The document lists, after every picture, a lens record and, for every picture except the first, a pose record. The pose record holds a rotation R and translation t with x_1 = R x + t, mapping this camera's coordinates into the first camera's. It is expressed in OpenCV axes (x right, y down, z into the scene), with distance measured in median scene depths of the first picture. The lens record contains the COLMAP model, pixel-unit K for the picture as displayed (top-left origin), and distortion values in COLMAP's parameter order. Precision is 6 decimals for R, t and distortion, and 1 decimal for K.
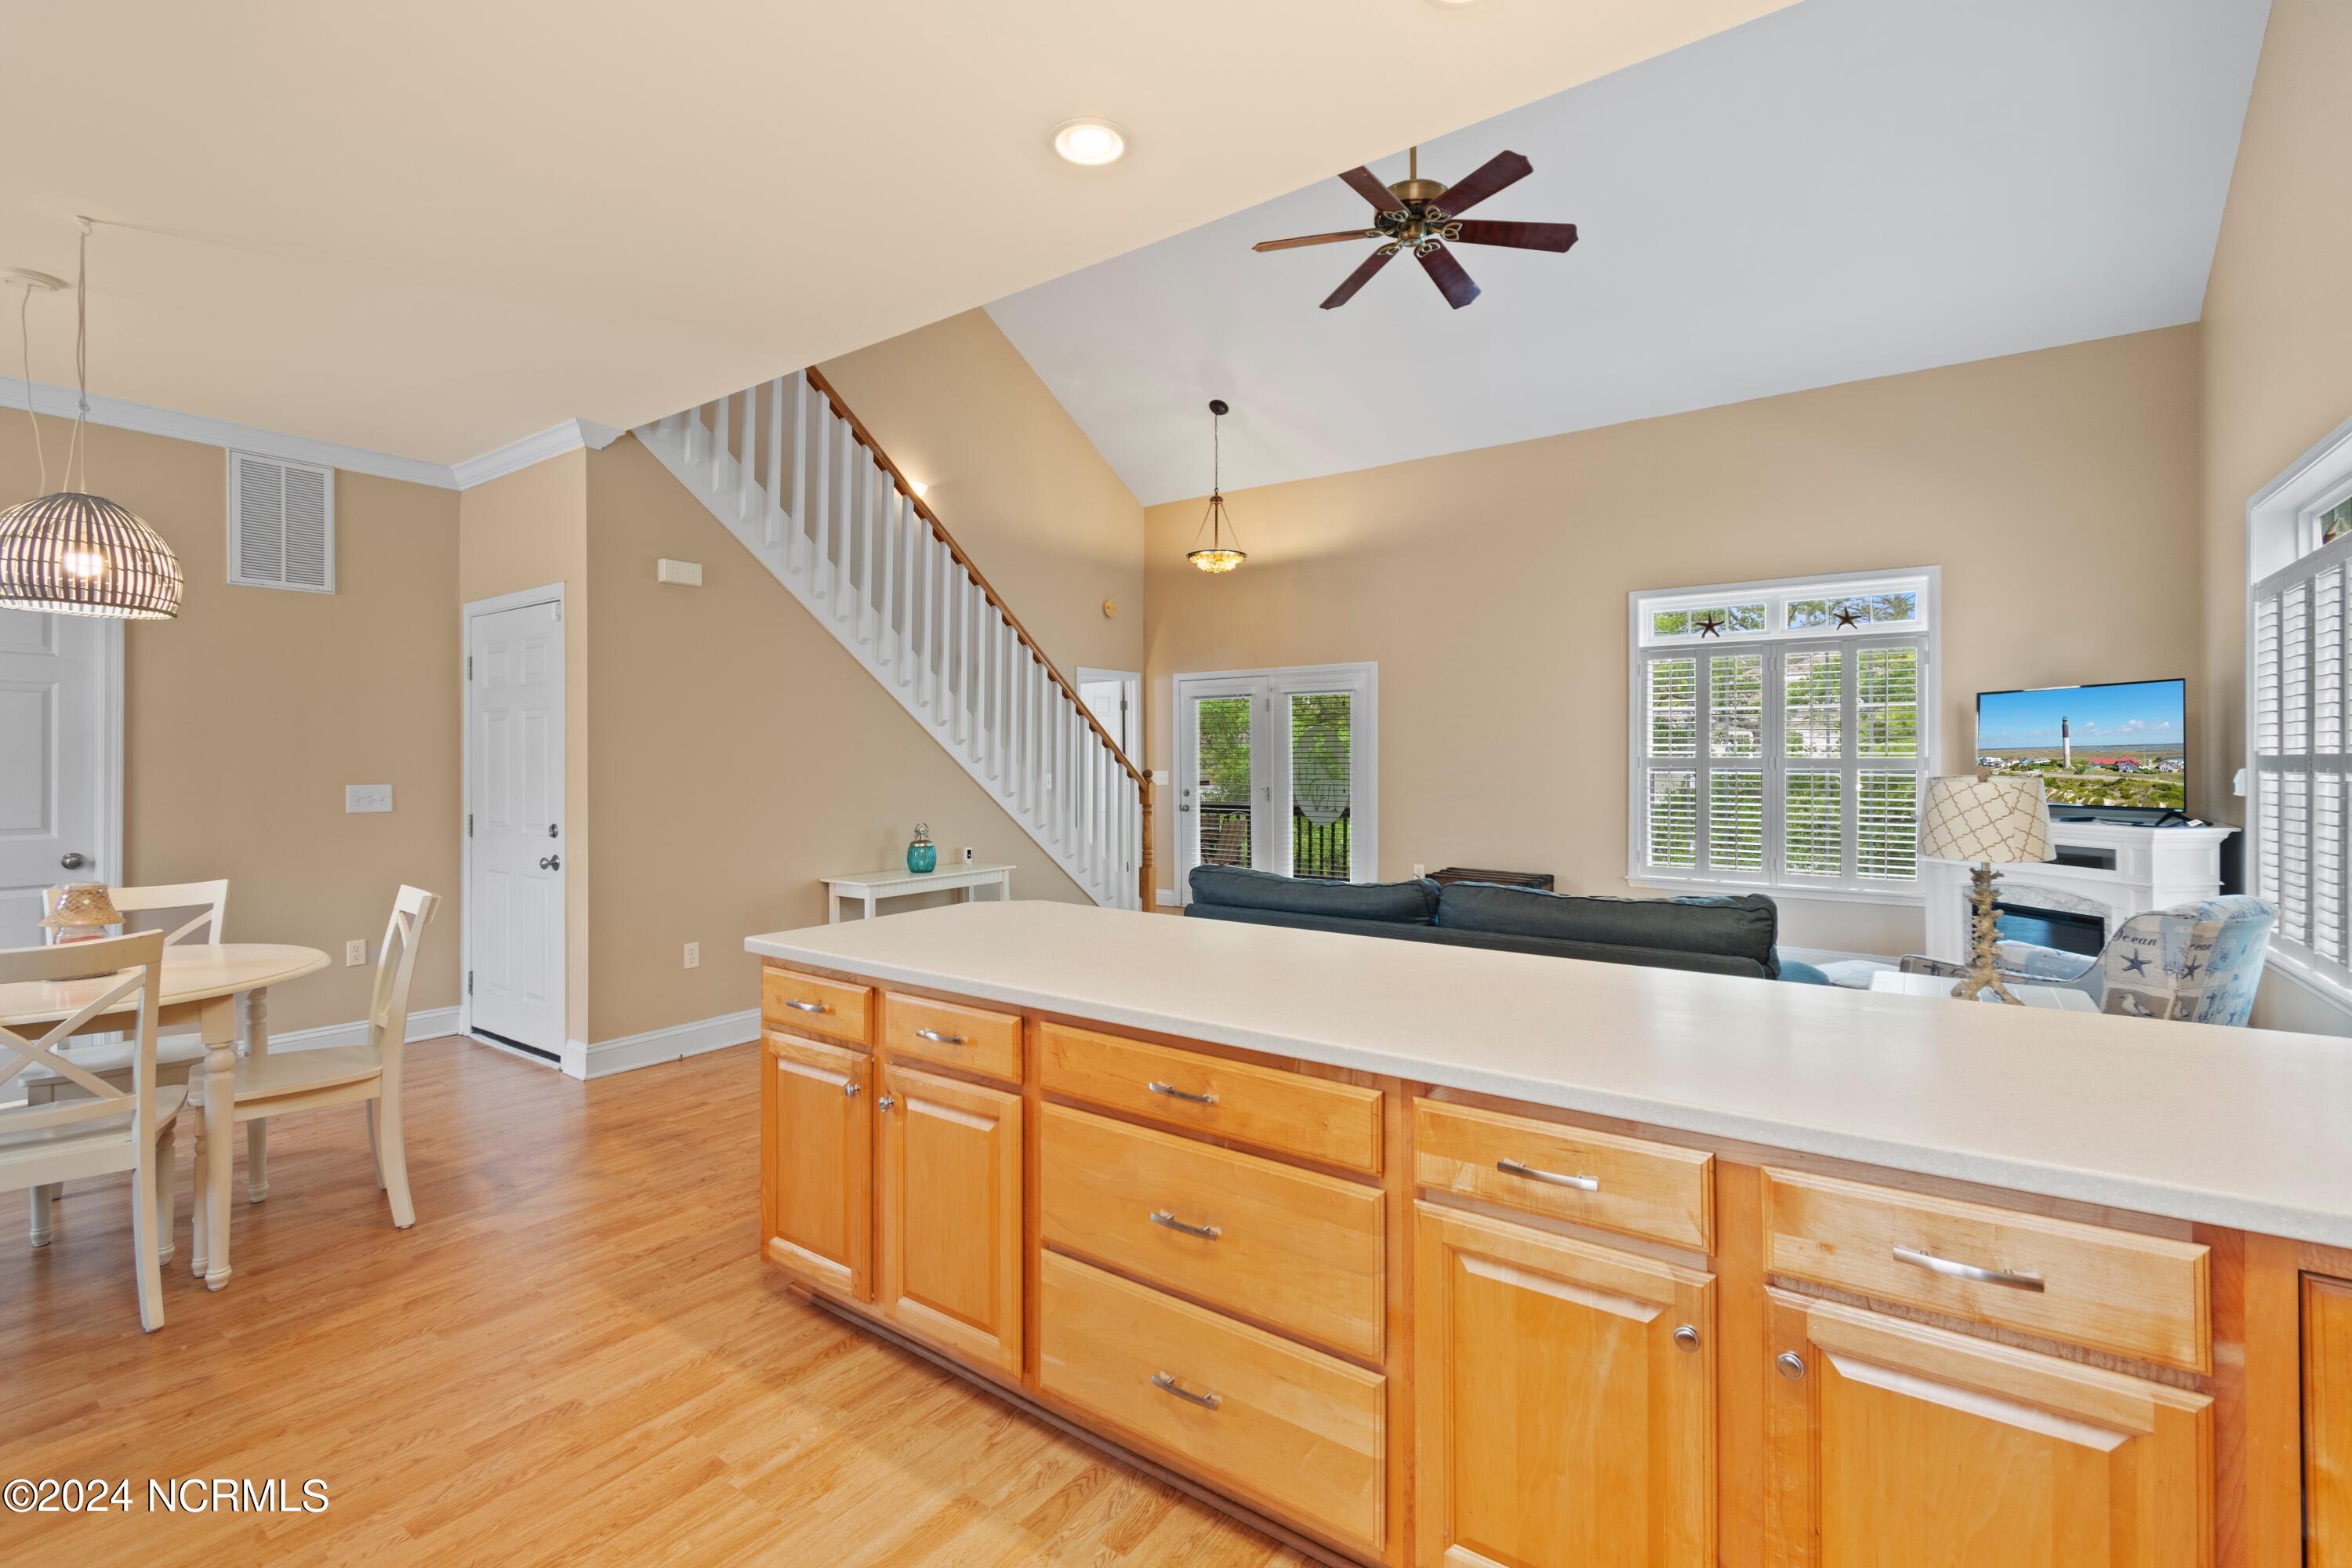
lens RADIAL K [[1041.1, 0, 1176.0], [0, 1041.1, 784.0], [0, 0, 1]] dist [-0.000291, 0.000033]
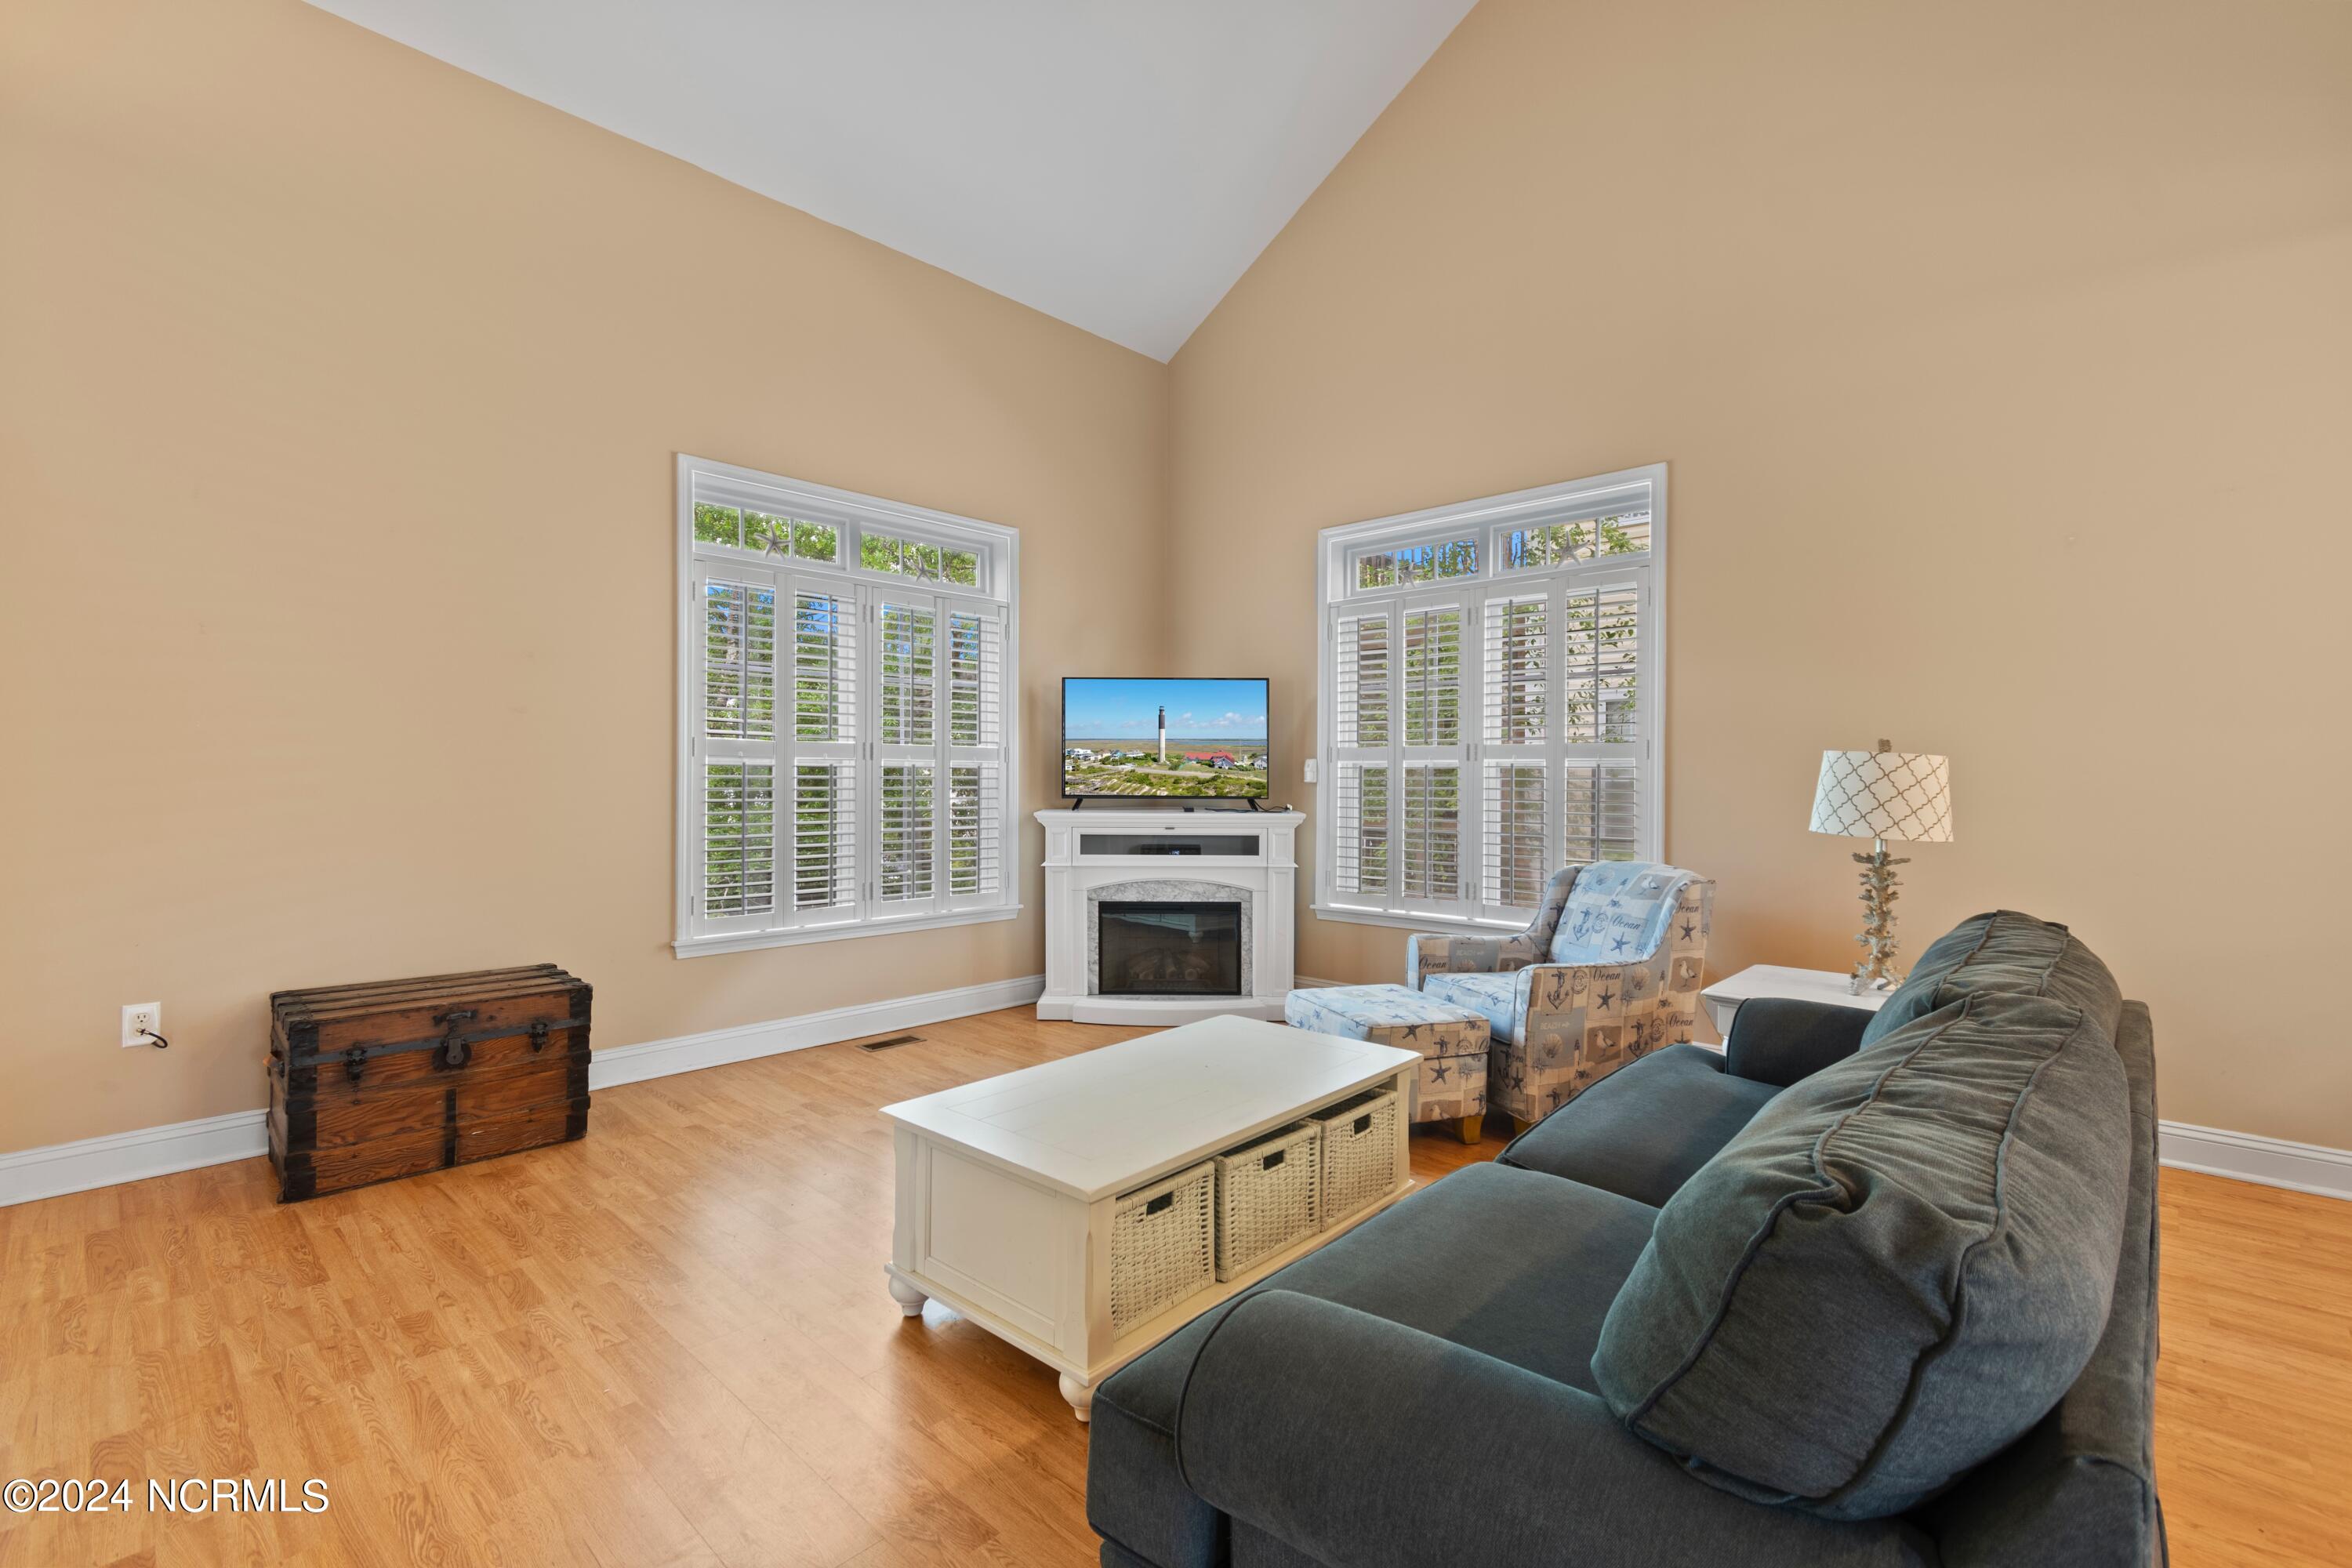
lens RADIAL K [[1041.1, 0, 1176.0], [0, 1041.1, 784.0], [0, 0, 1]] dist [-0.000291, 0.000033]
pose [[0.140726, -0.002359, 0.990046, -0.132948], [0.022600, 0.999744, -0.000830, 0.007485], [-0.989791, 0.022492, 0.140743, 0.900189]]
